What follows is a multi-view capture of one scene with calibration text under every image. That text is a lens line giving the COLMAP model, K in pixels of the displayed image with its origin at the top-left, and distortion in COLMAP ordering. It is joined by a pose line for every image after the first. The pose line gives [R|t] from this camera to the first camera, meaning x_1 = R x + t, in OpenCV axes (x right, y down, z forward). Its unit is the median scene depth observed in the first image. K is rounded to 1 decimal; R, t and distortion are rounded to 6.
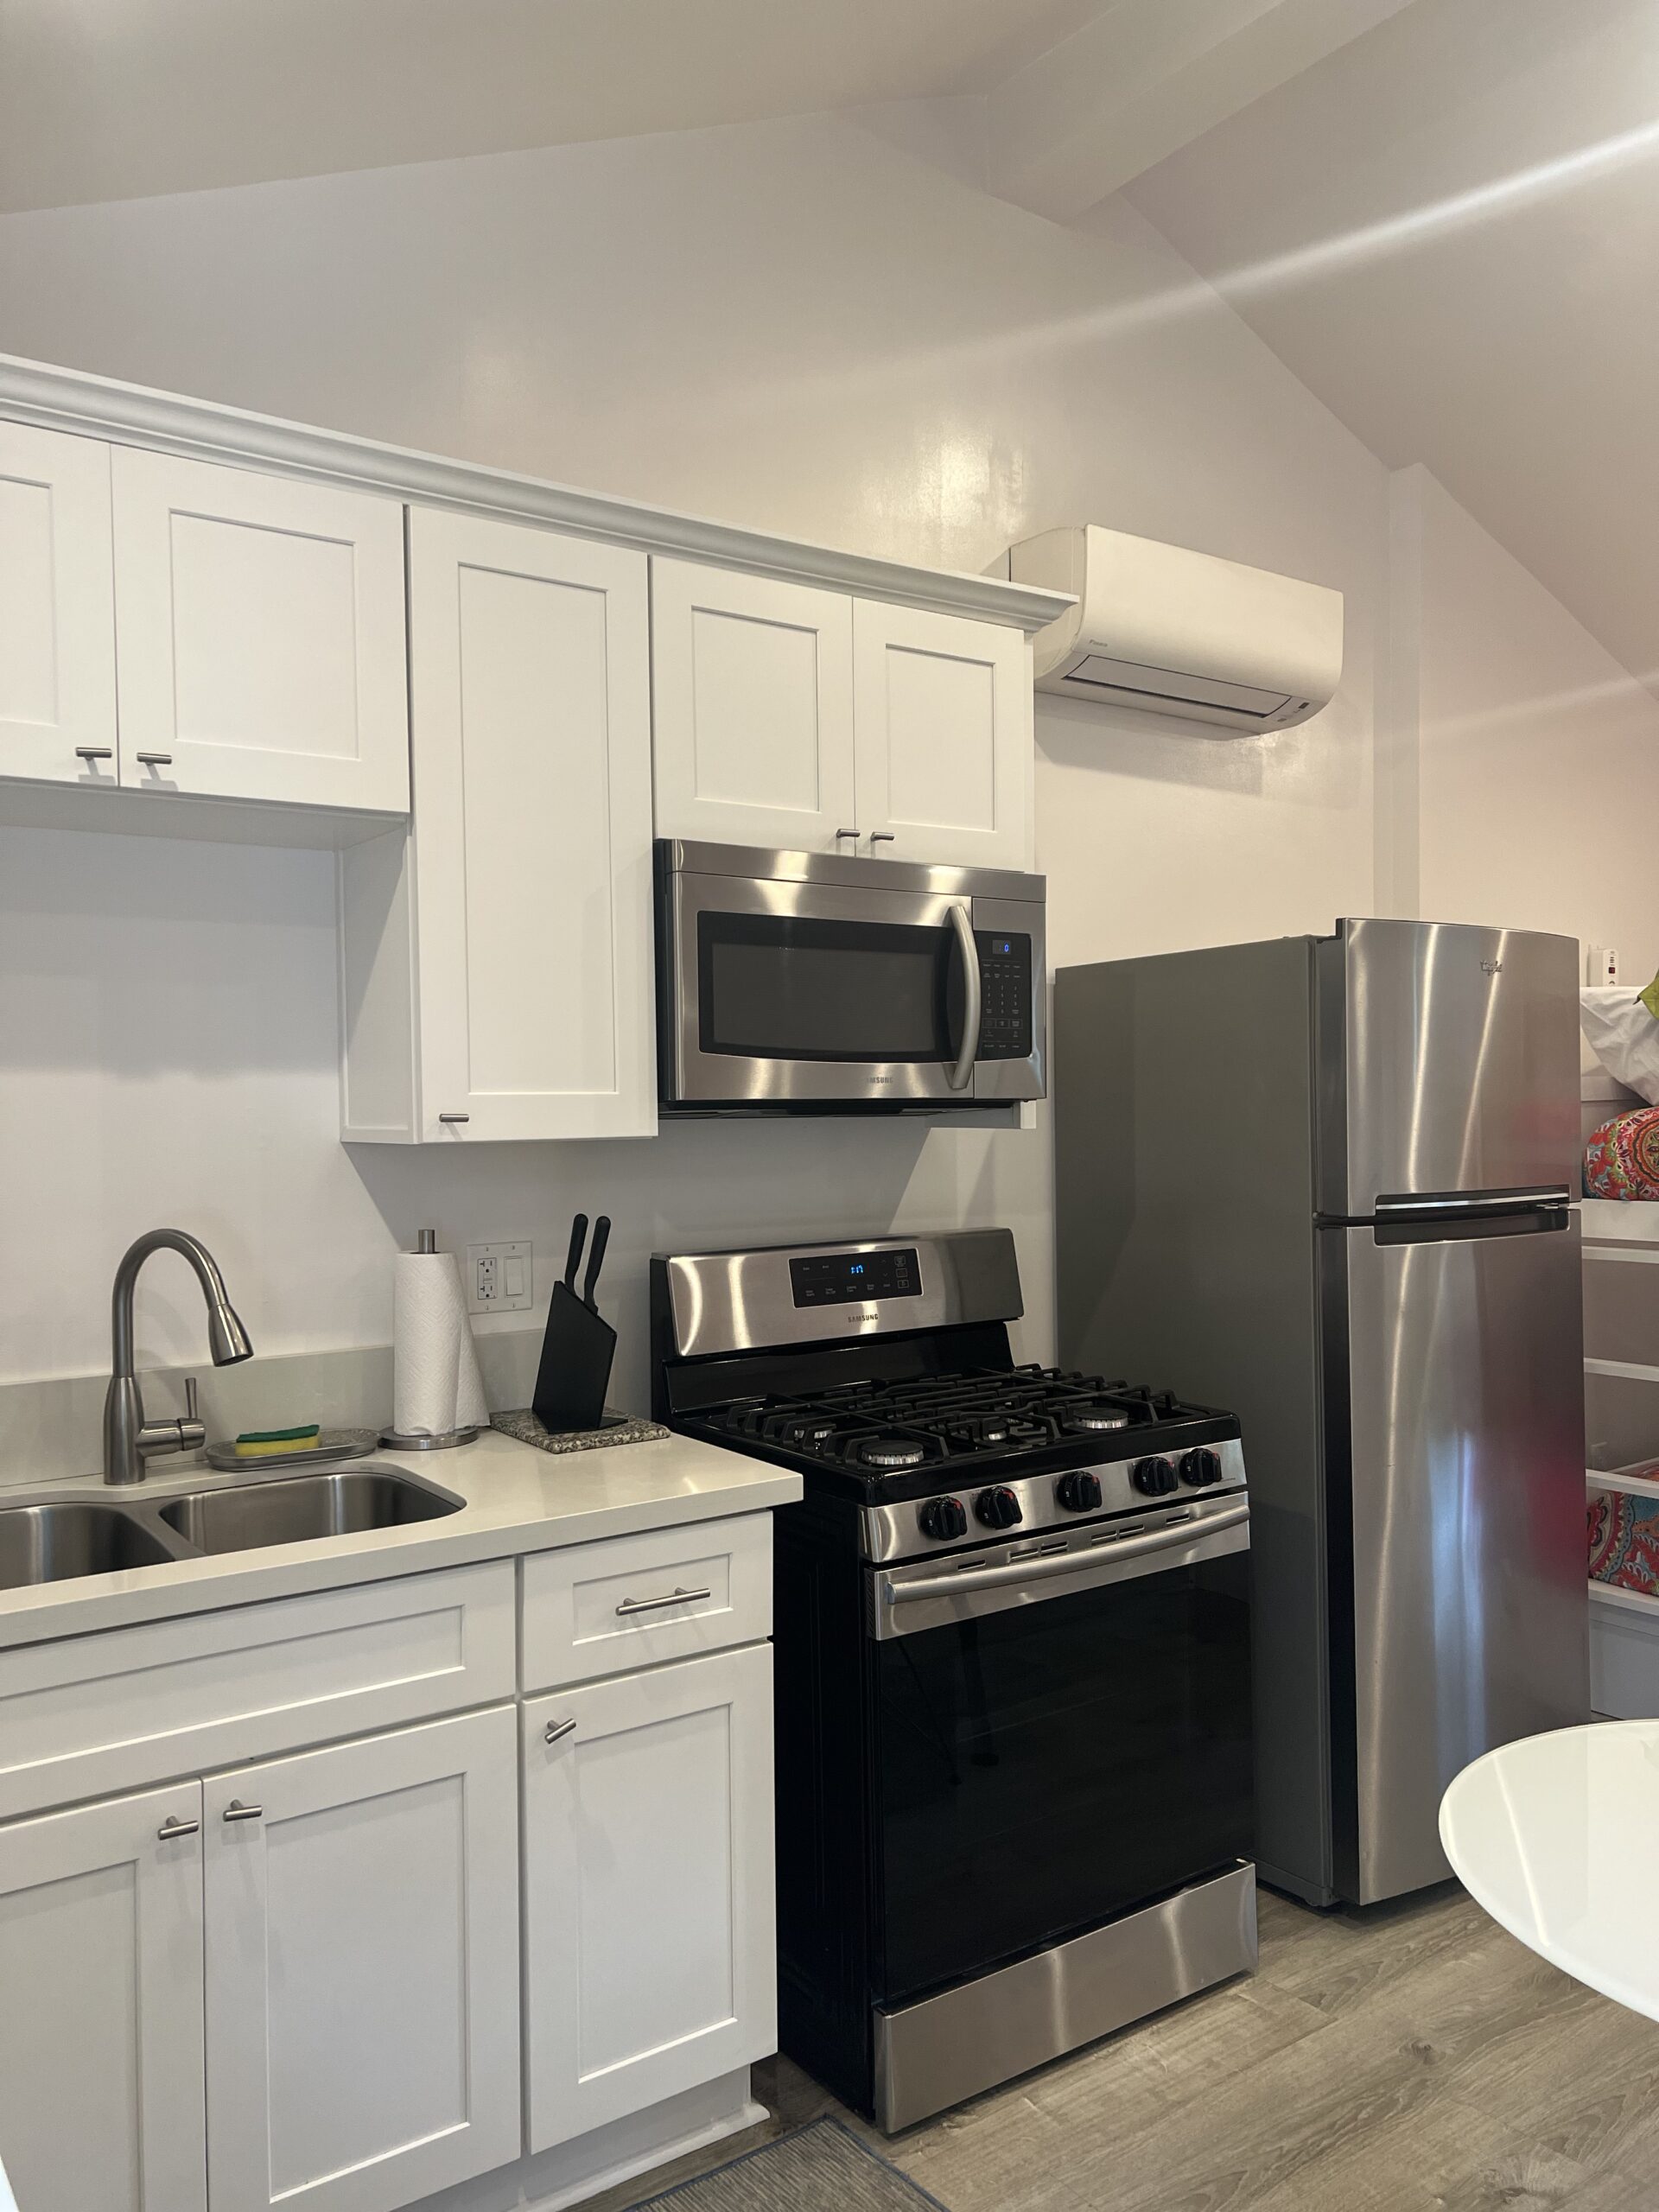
lens RADIAL K [[1648.6, 0, 826.1], [0, 1648.6, 1115.6], [0, 0, 1]] dist [0.045729, -0.050232]
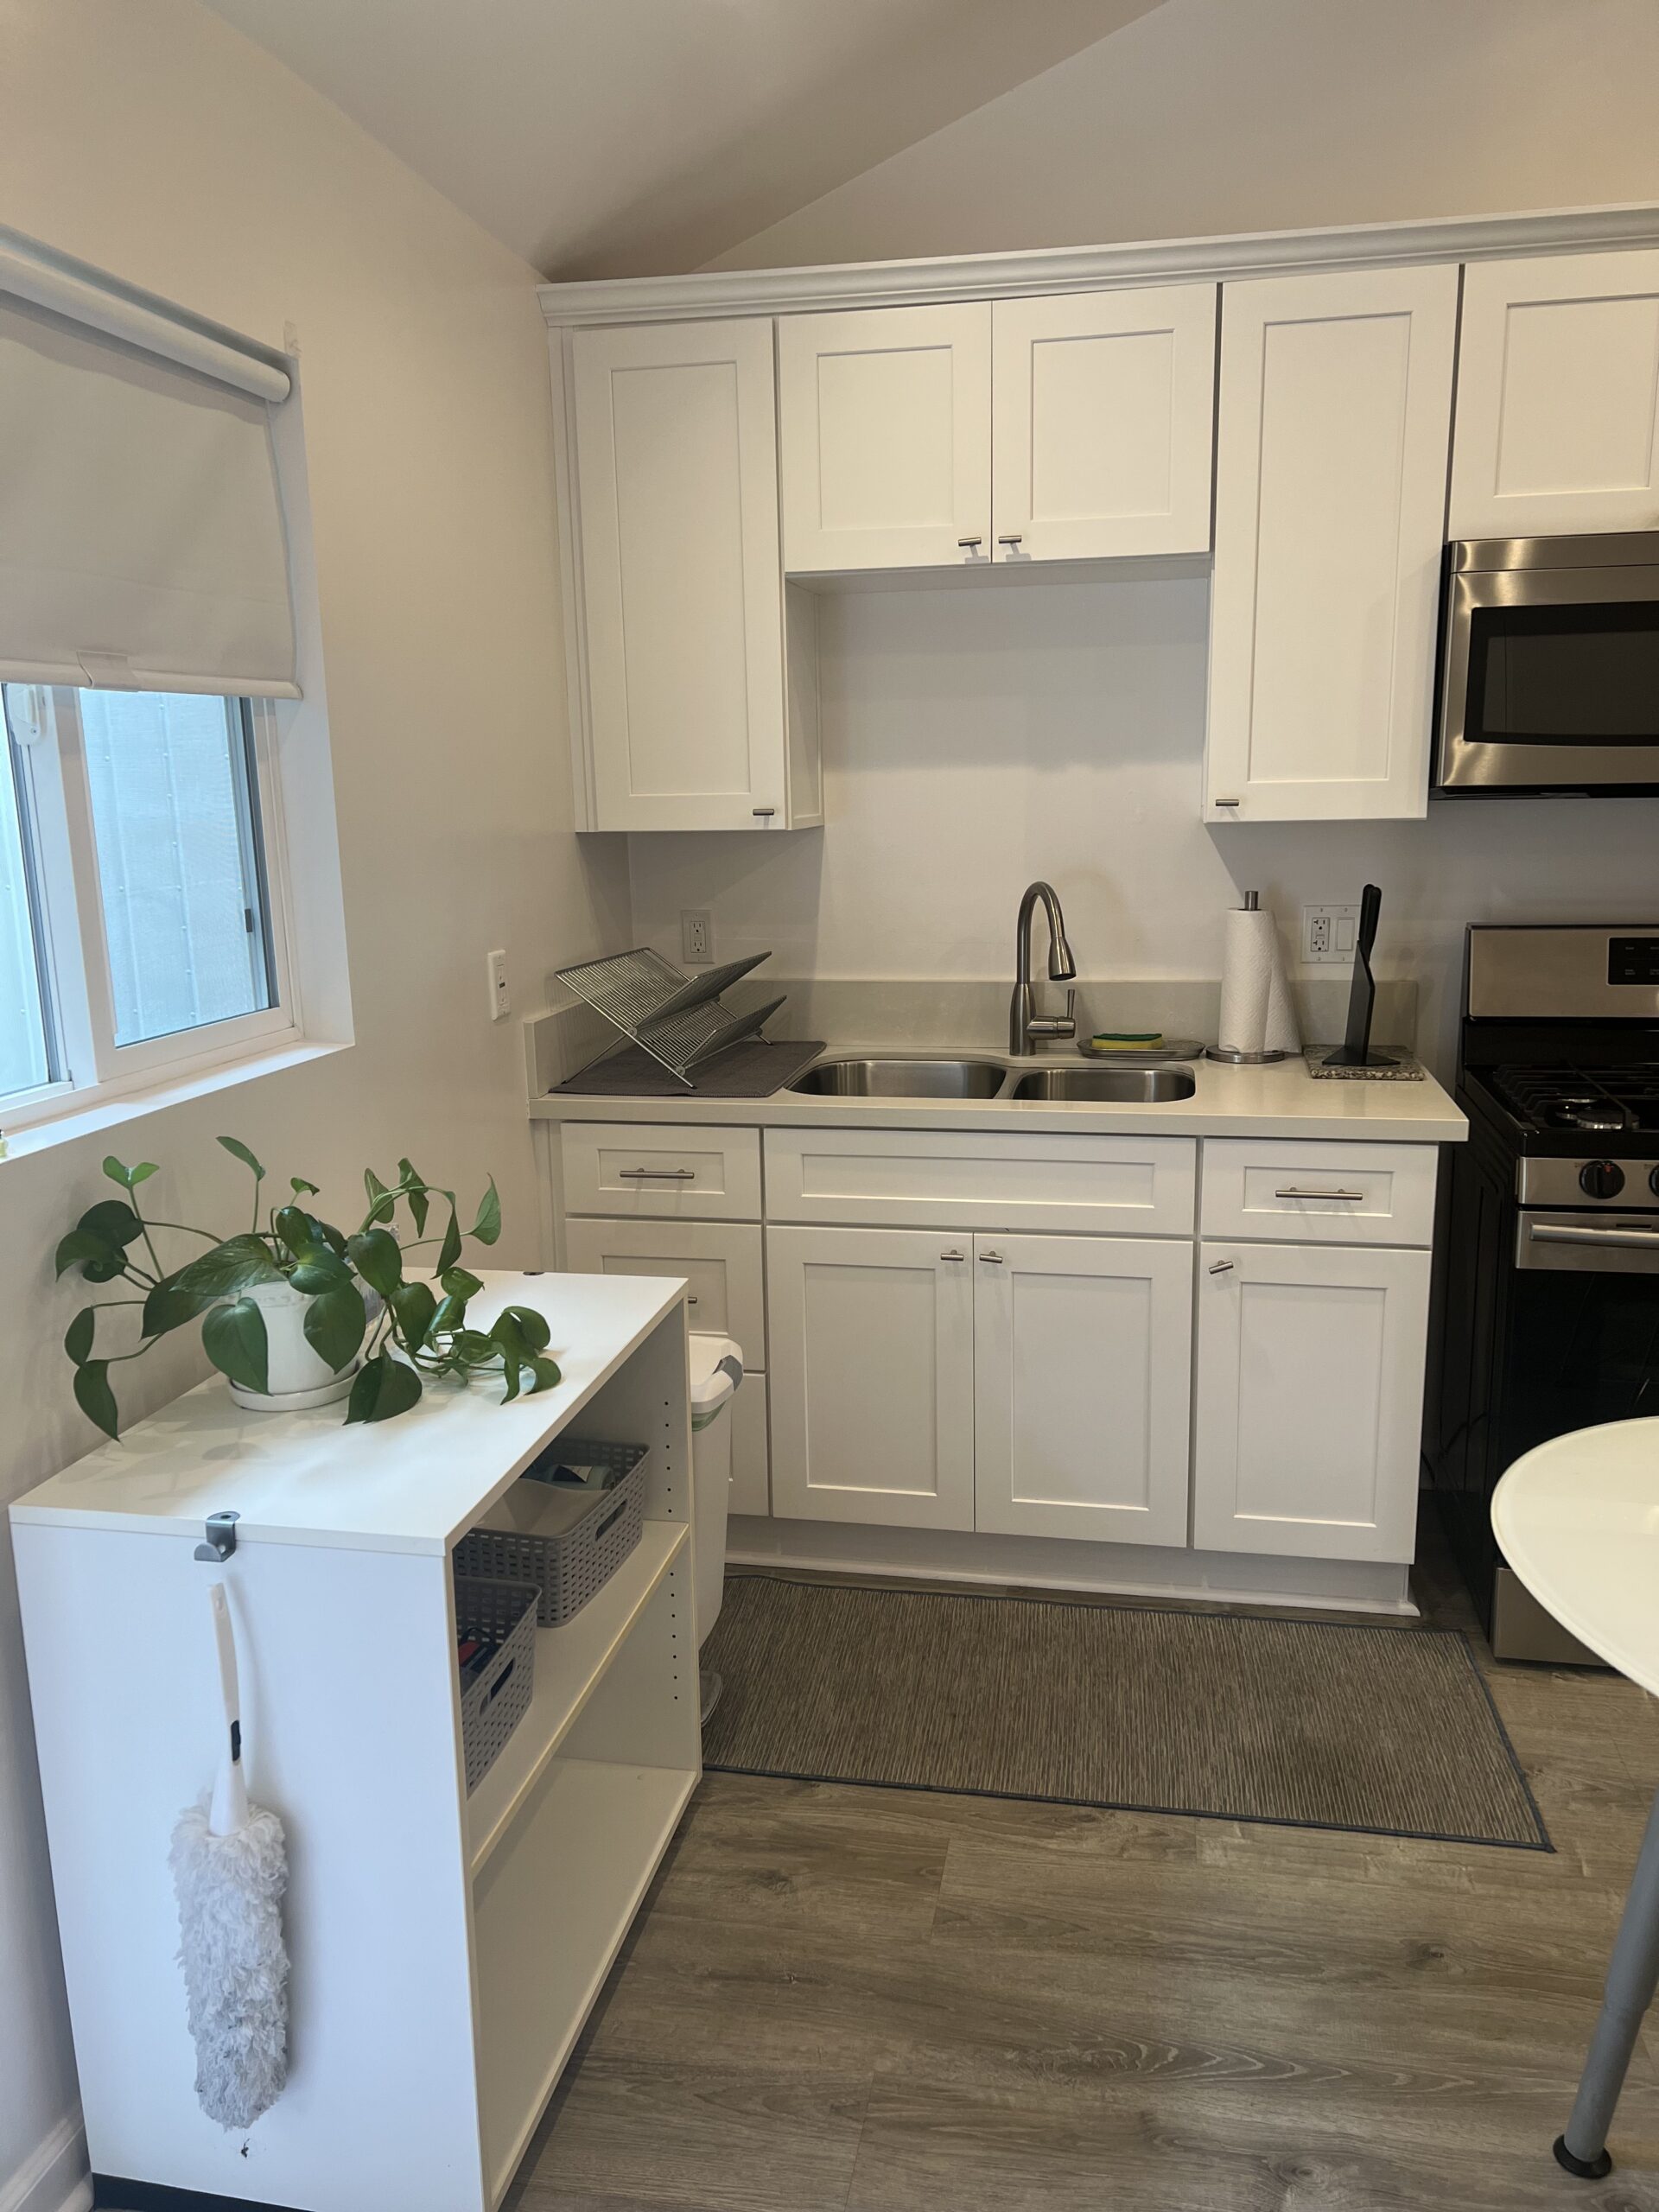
lens RADIAL K [[1648.6, 0, 841.7], [0, 1648.6, 1136.2], [0, 0, 1]] dist [0.045729, -0.050232]
pose [[0.689130, 0.155297, -0.707801, 0.477828], [0.002235, 0.976306, 0.216384, -0.022819], [0.724634, -0.150699, 0.672455, -0.099209]]
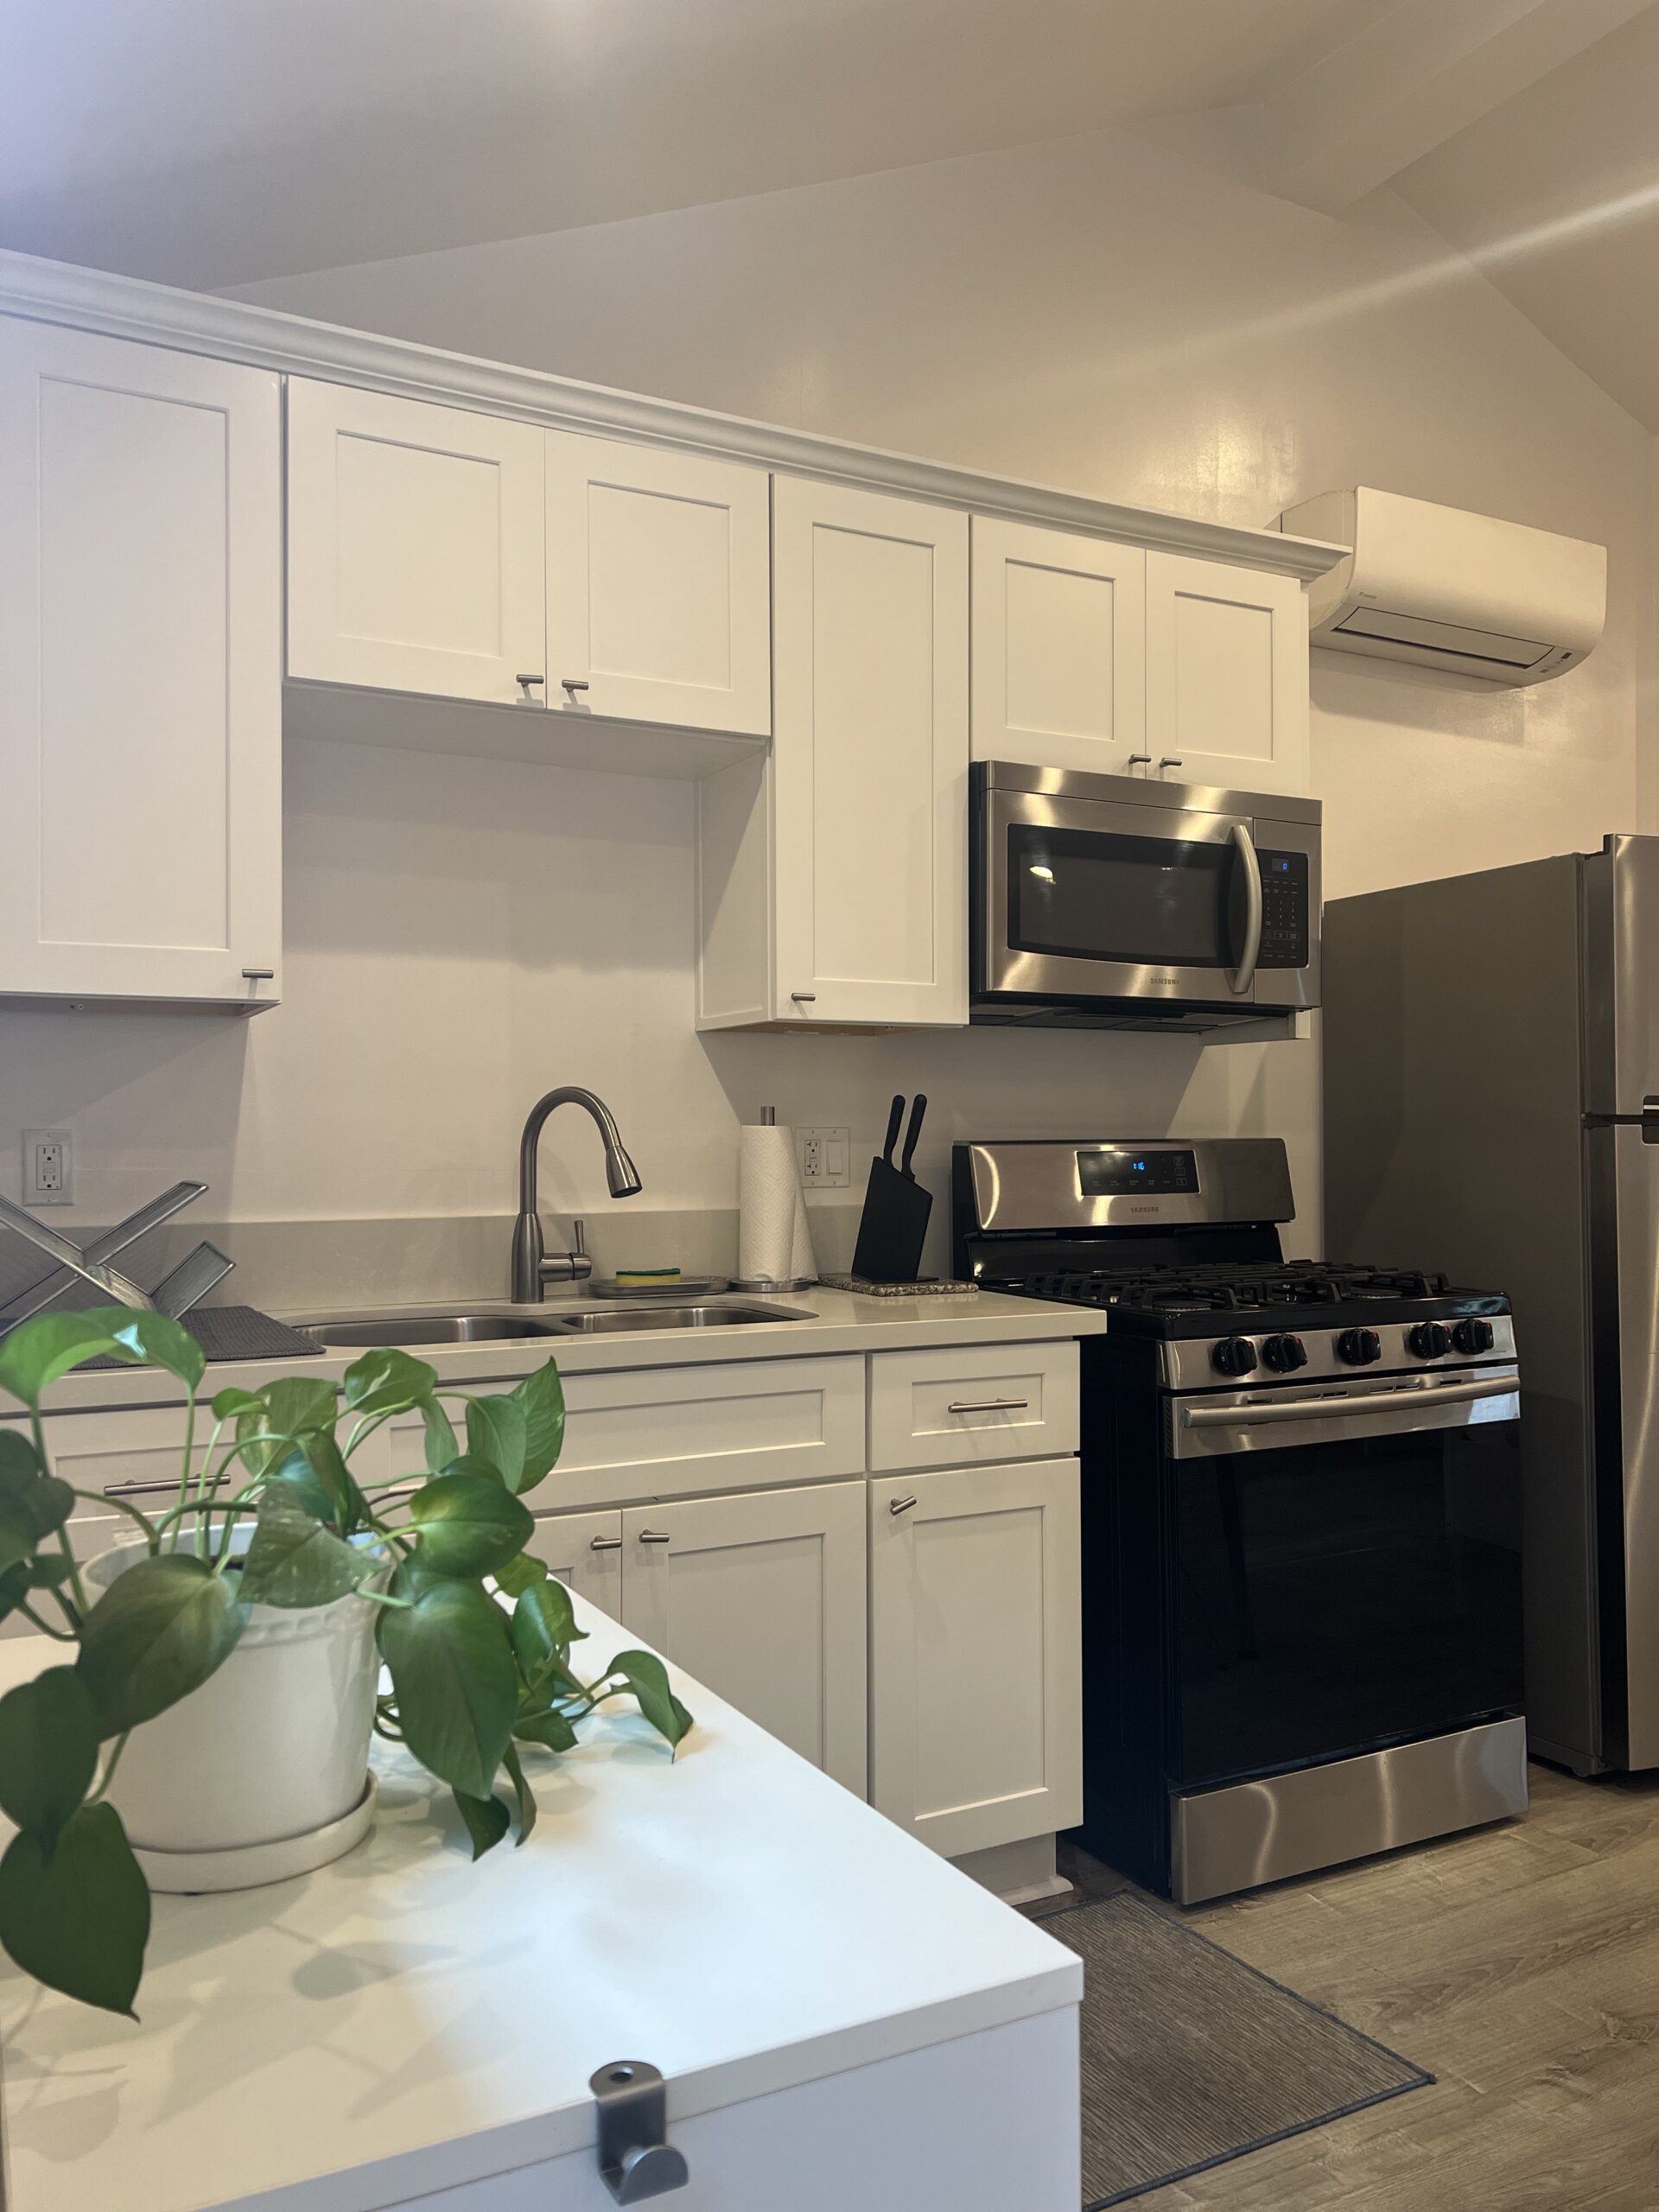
lens RADIAL K [[1648.6, 0, 819.5], [0, 1648.6, 1113.6], [0, 0, 1]] dist [0.045729, -0.050232]
pose [[0.991271, 0.006390, -0.131684, -0.057156], [-0.009950, 0.999602, -0.026395, 0.107824], [0.131463, 0.027475, 0.990940, -0.137351]]
